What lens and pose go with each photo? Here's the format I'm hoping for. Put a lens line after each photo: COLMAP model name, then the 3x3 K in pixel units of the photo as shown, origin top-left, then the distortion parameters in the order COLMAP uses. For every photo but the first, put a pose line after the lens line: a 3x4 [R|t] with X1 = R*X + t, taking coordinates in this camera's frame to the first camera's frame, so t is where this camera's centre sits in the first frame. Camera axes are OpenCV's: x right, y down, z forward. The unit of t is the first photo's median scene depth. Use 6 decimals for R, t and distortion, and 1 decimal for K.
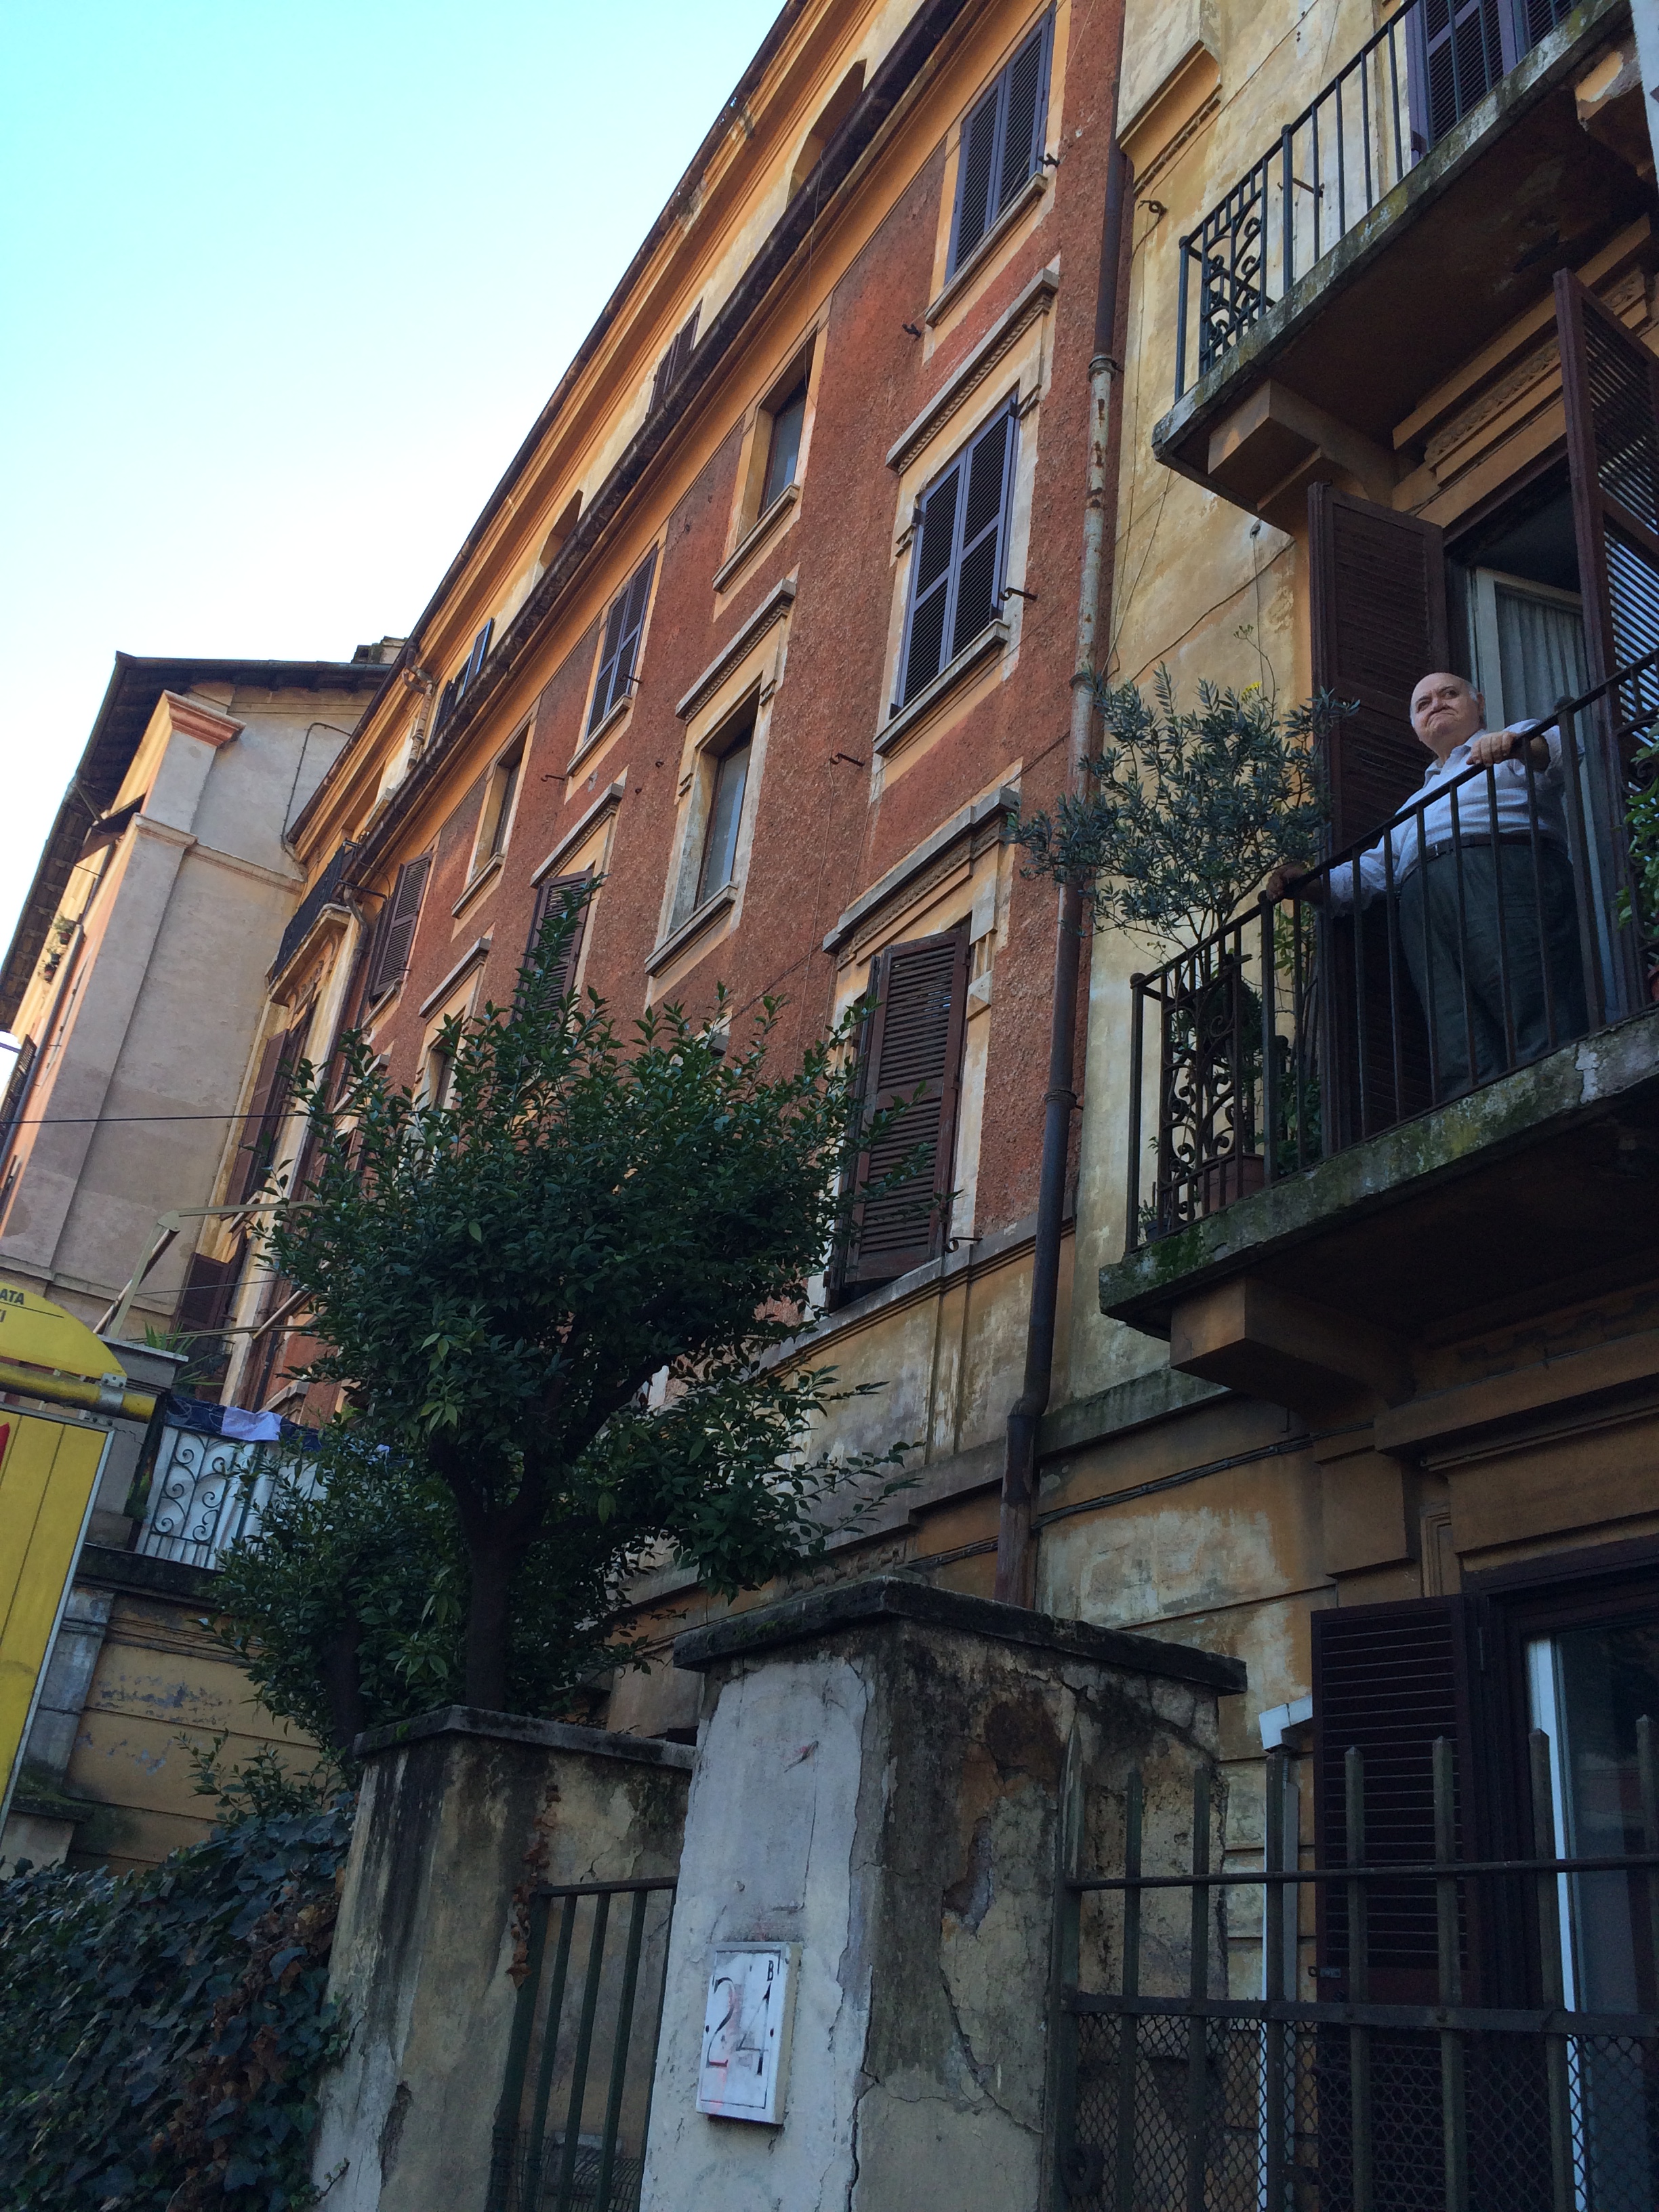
lens RADIAL K [[1942.3, 0, 774.2], [0, 1942.3, 1043.5], [0, 0, 1]] dist [0.113668, -0.139671]
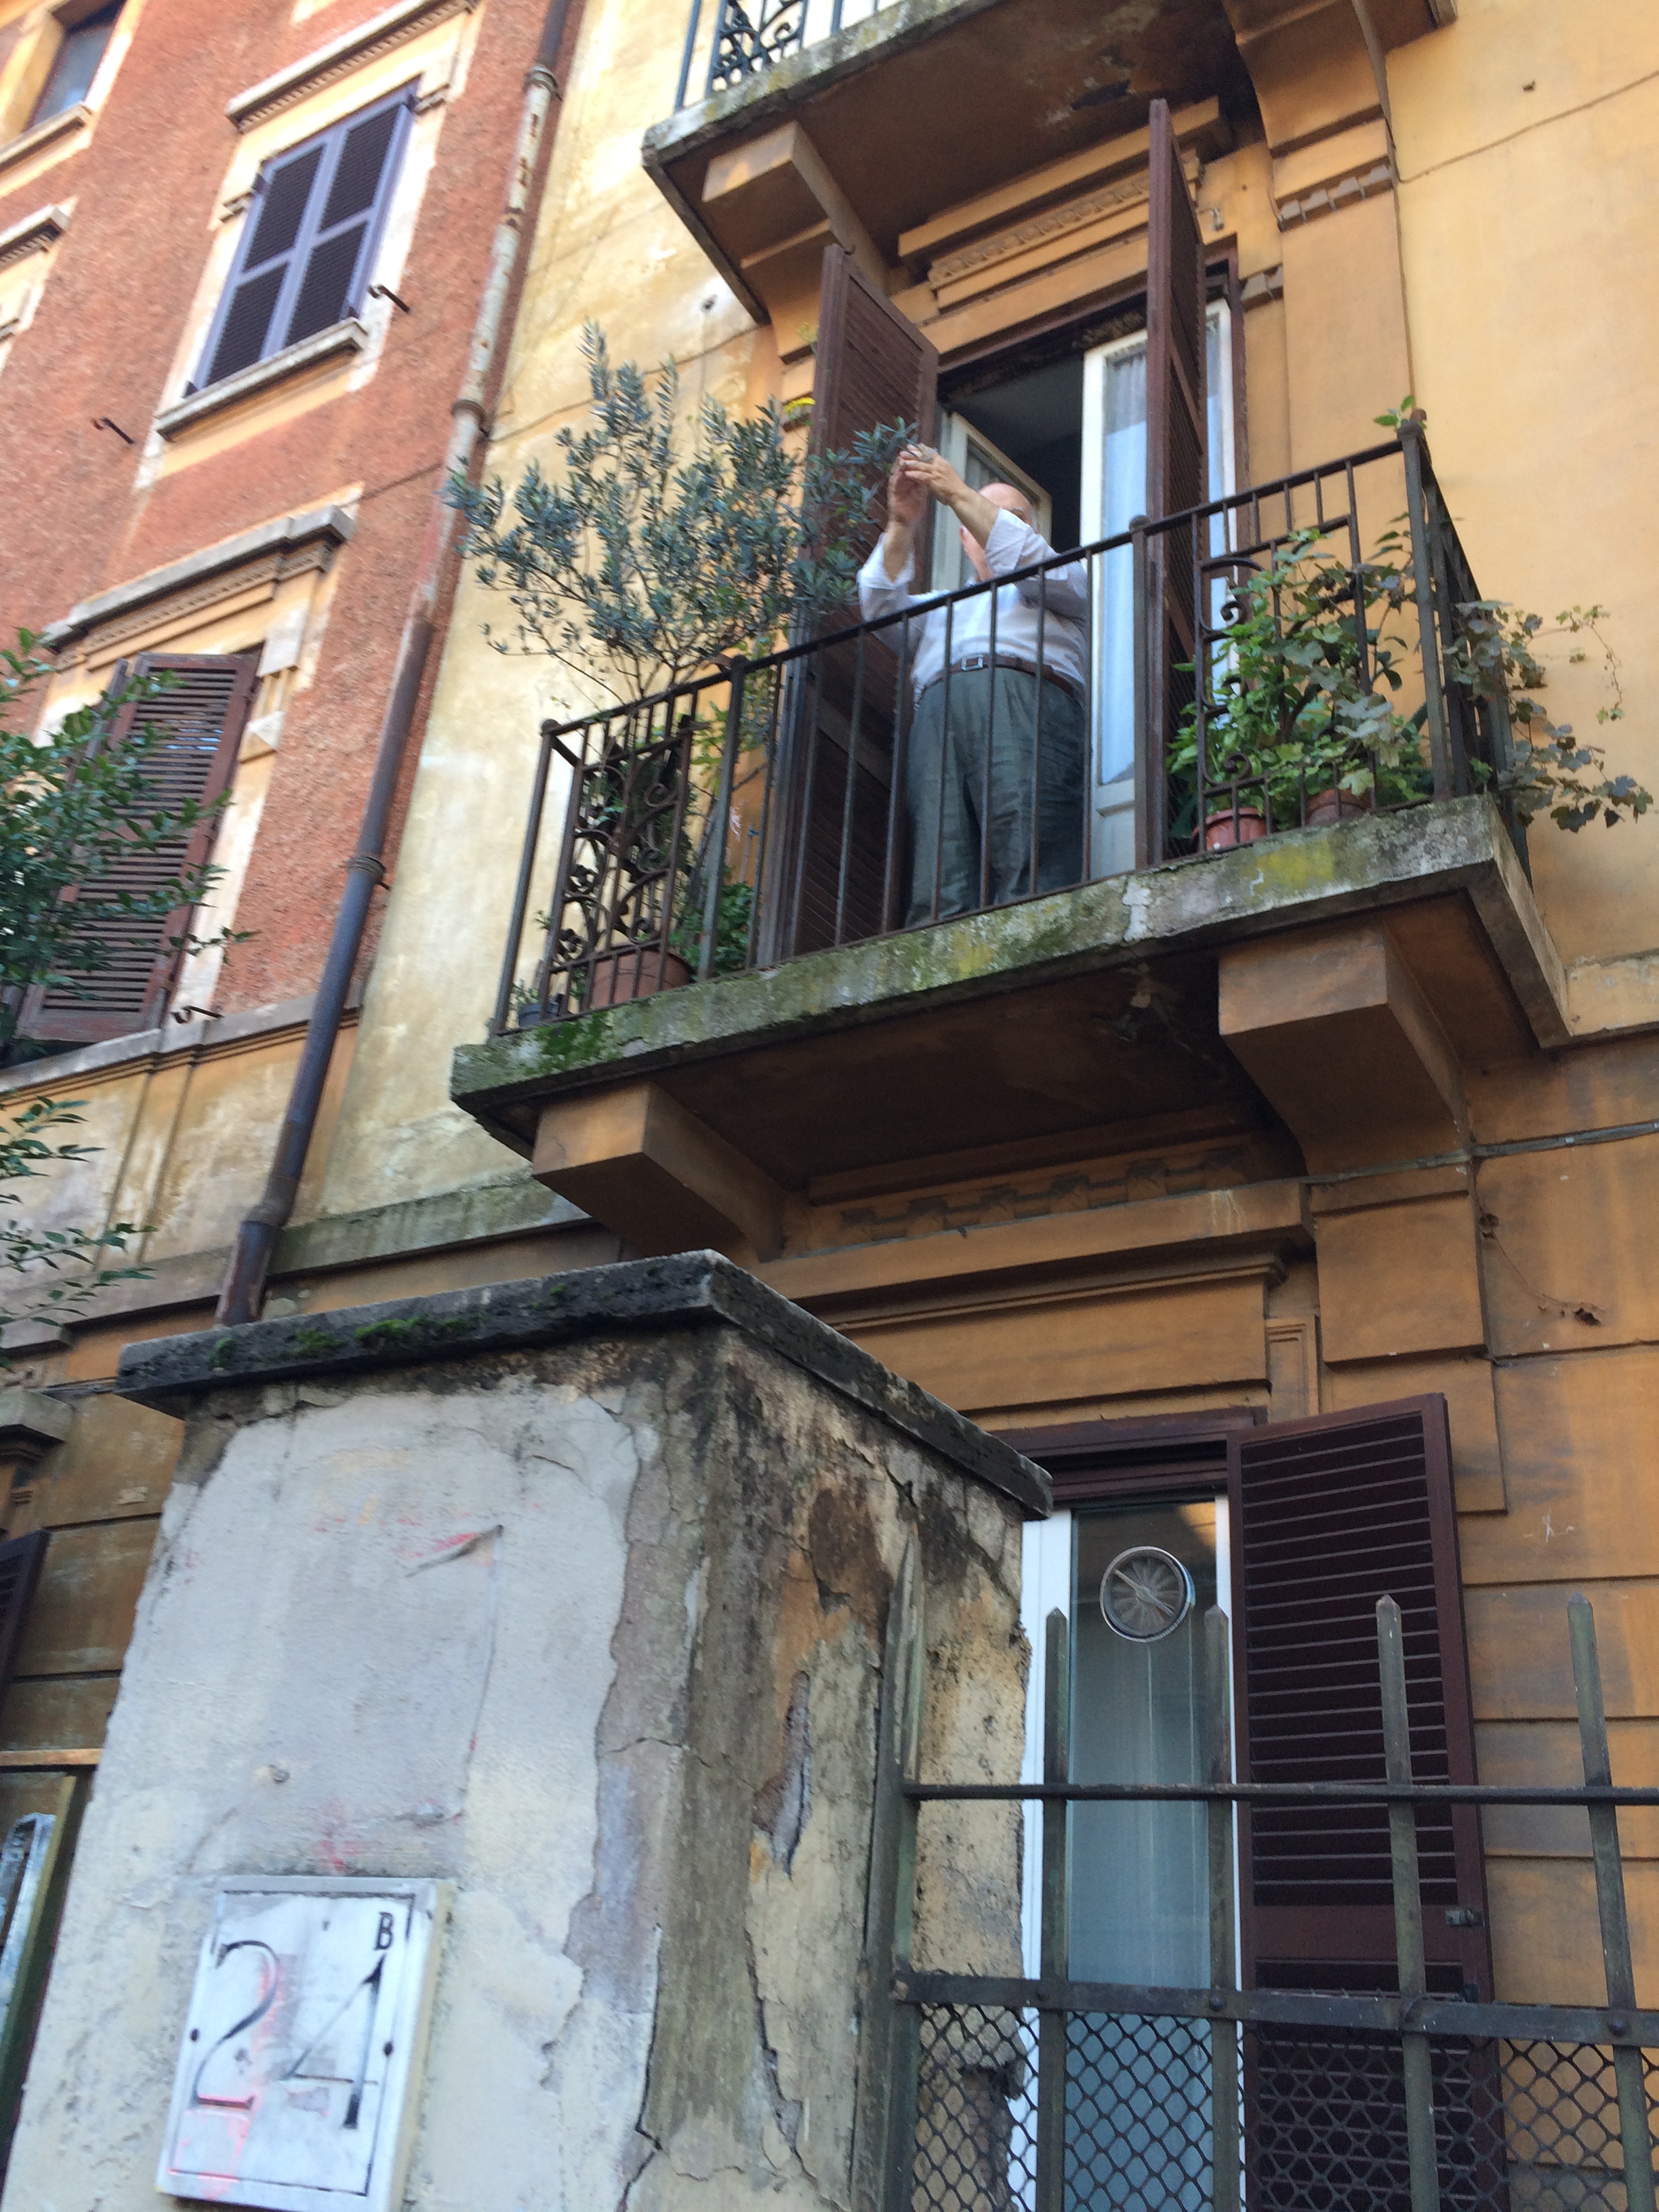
lens RADIAL K [[1962.3, 0, 824.2], [0, 1962.3, 1067.1], [0, 0, 1]] dist [0.100625, -0.152009]
pose [[0.858342, 0.207002, 0.469466, -0.084881], [-0.231146, 0.972898, -0.006369, 0.095814], [-0.458061, -0.103048, 0.882927, 0.217142]]
